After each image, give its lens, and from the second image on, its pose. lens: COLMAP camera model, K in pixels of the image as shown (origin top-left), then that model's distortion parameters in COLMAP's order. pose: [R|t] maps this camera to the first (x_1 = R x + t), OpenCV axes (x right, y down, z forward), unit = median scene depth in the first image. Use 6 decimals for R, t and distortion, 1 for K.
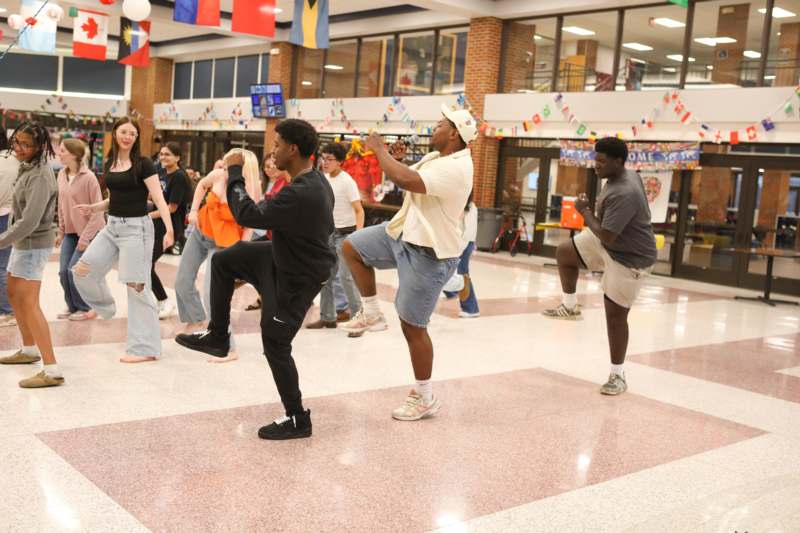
lens RADIAL K [[880.1, 0, 398.1], [0, 880.1, 263.8], [0, 0, 1]] dist [-0.015694, 0.000000]
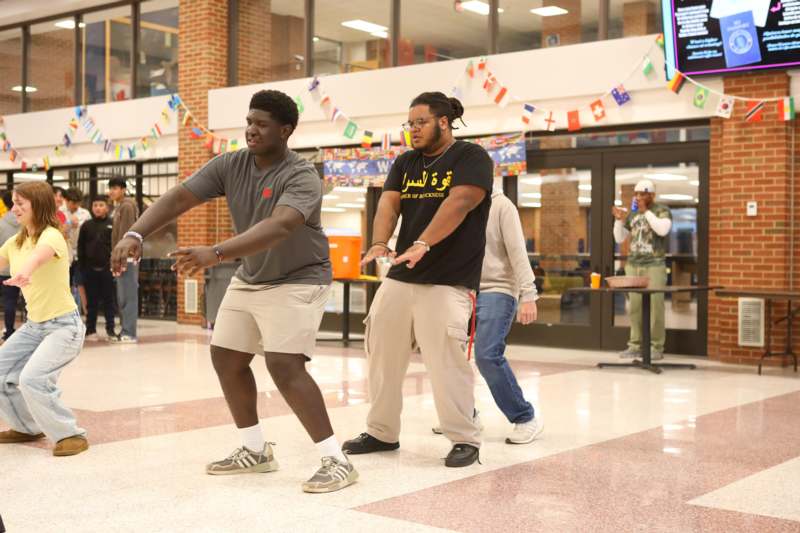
lens RADIAL K [[1103.2, 0, 403.7], [0, 1103.2, 261.2], [0, 0, 1]] dist [0.010457, 0.000000]
pose [[0.978134, -0.068125, 0.196502, 0.077760], [0.084932, 0.993297, -0.078405, 0.011301], [-0.189844, 0.093380, 0.977364, 0.198148]]
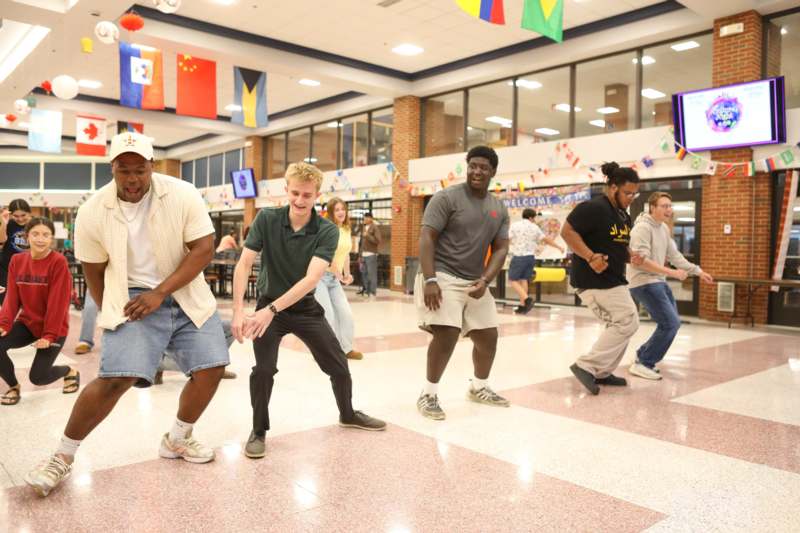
lens RADIAL K [[642.1, 0, 400.4], [0, 642.1, 264.8], [0, 0, 1]] dist [-0.067630, 0.003620]
pose [[0.998346, -0.056843, 0.008583, 0.079343], [0.057337, 0.995368, -0.077173, 0.011401], [-0.004157, 0.077538, 0.996981, 0.176698]]
